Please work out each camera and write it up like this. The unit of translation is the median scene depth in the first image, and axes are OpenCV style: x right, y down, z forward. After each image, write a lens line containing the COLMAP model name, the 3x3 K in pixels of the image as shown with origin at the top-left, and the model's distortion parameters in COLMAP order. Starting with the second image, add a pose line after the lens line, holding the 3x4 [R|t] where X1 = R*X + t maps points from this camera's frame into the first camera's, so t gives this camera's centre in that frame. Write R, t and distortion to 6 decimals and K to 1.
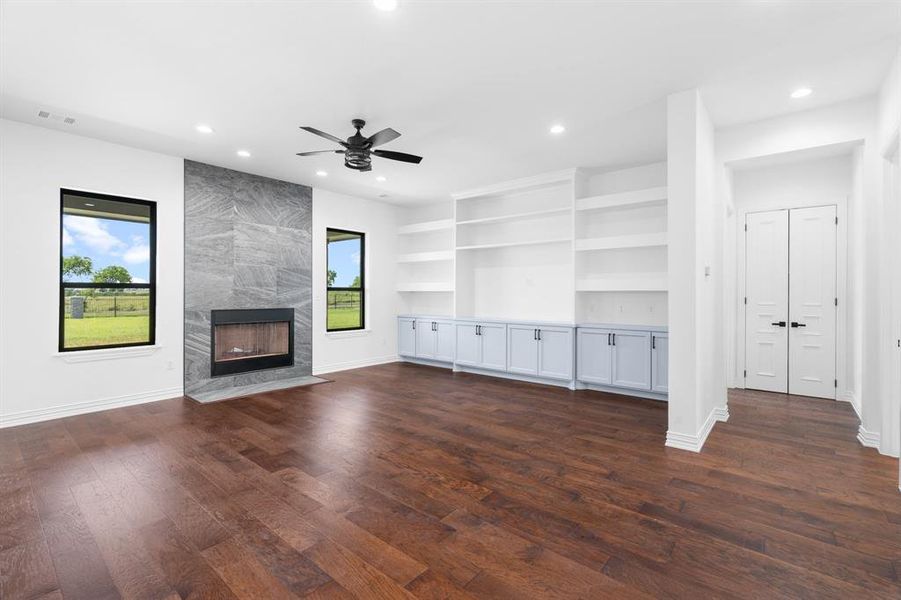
lens RADIAL K [[404.1, 0, 452.3], [0, 404.1, 295.3], [0, 0, 1]] dist [-0.010022, 0.004240]
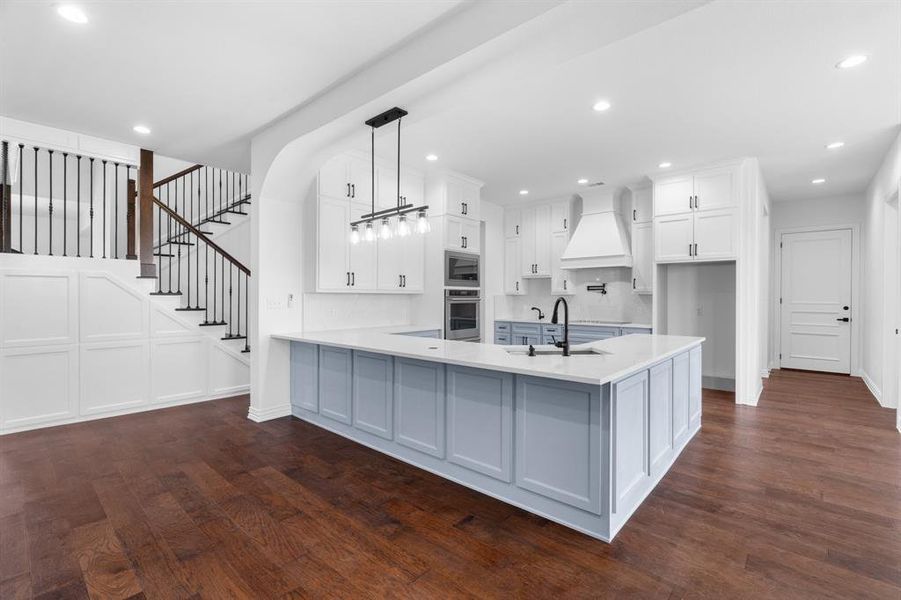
lens RADIAL K [[404.1, 0, 453.1], [0, 404.1, 297.4], [0, 0, 1]] dist [-0.010022, 0.004240]
pose [[-0.999706, -0.004592, 0.023799, -0.493513], [-0.004457, 0.999974, 0.005741, -0.005968], [-0.023825, 0.005633, -0.999700, 0.843638]]
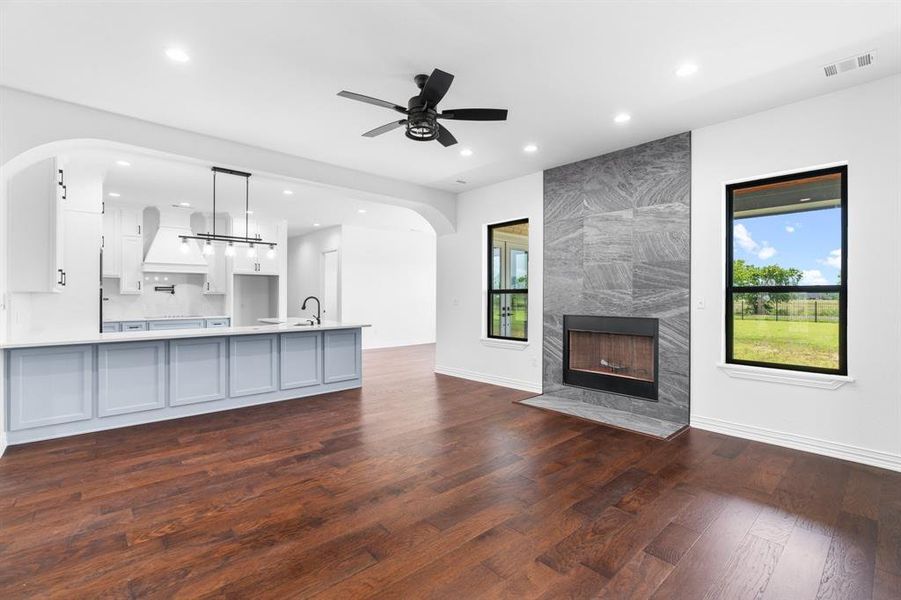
lens RADIAL K [[404.1, 0, 454.6], [0, 404.1, 295.1], [0, 0, 1]] dist [-0.010022, 0.004240]
pose [[-0.133523, -0.005727, -0.991029, 0.384568], [-0.004767, 0.999975, -0.005136, -0.003758], [0.991034, 0.004039, -0.133547, 0.833816]]
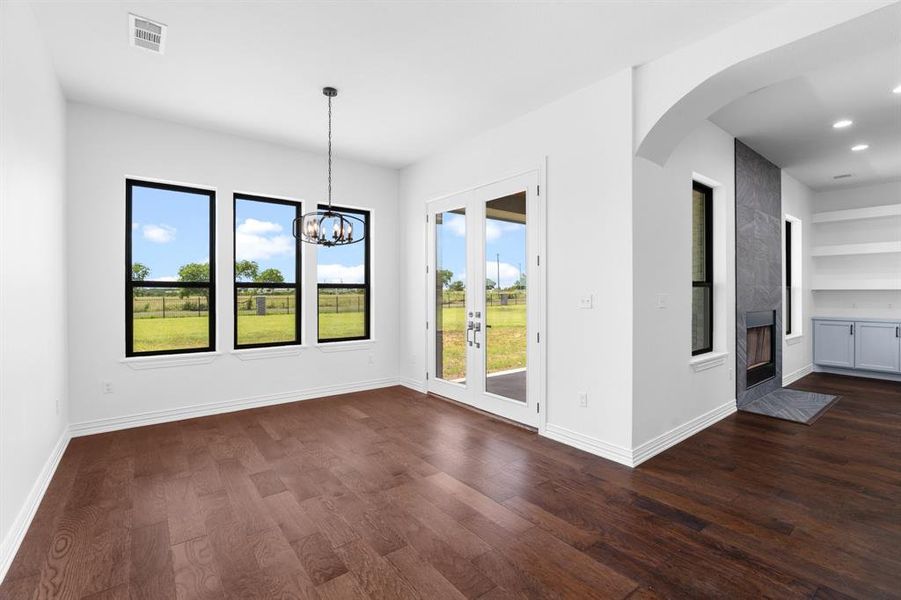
lens RADIAL K [[404.1, 0, 452.1], [0, 404.1, 294.6], [0, 0, 1]] dist [-0.010022, 0.004240]
pose [[0.978404, -0.002207, -0.206689, -0.994047], [0.002466, 0.999996, 0.000998, -0.002524], [0.206686, -0.001487, 0.978406, 0.021485]]
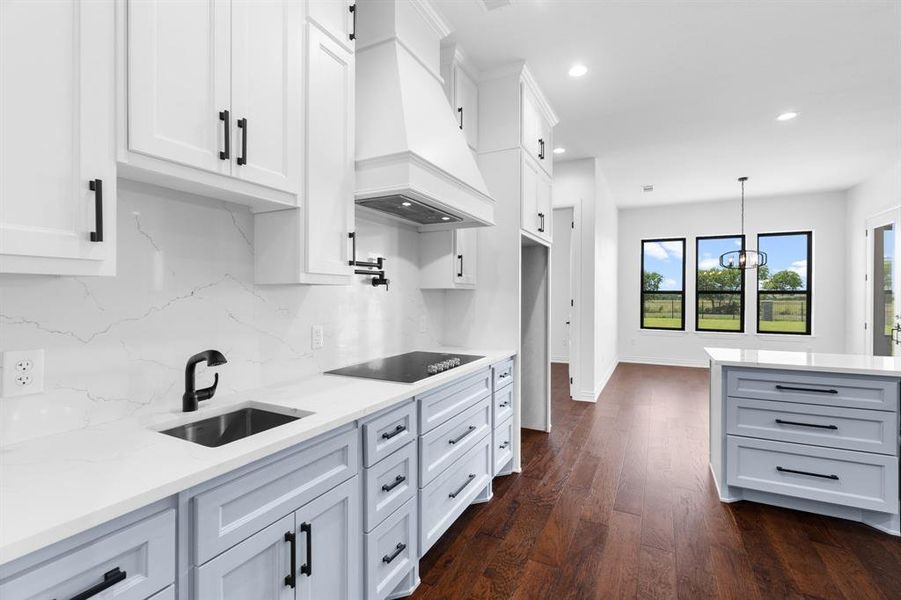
lens RADIAL K [[404.1, 0, 452.7], [0, 404.1, 296.8], [0, 0, 1]] dist [-0.010022, 0.004240]
pose [[0.231406, -0.000229, -0.972857, -0.463144], [-0.006660, 0.999976, -0.001820, 0.000733], [0.972835, 0.006900, 0.231399, -0.385438]]
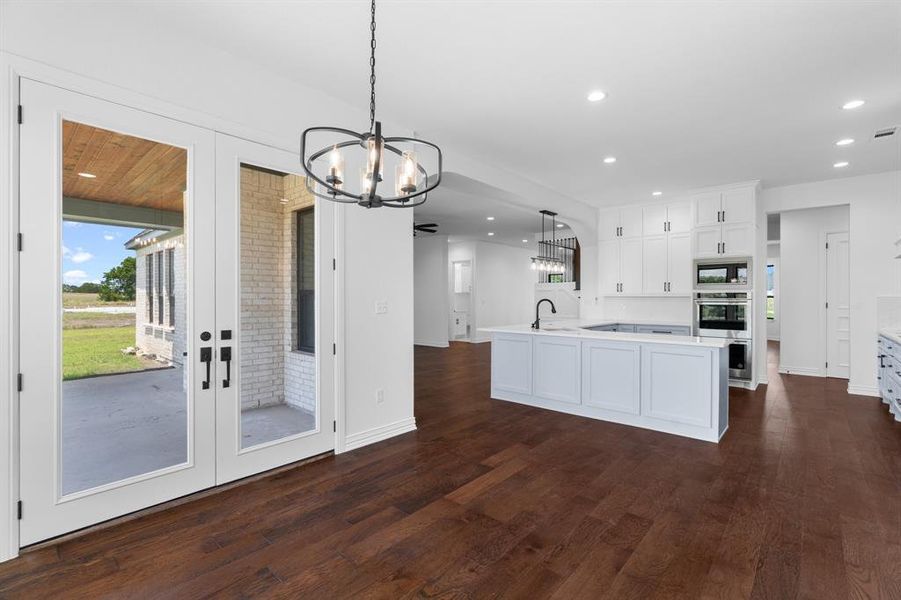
lens RADIAL K [[404.1, 0, 453.0], [0, 404.1, 301.2], [0, 0, 1]] dist [-0.010022, 0.004240]
pose [[0.026206, -0.009342, 0.999613, -1.600059], [0.001839, 0.999955, 0.009297, -0.007643], [-0.999655, 0.001595, 0.026222, 0.516588]]
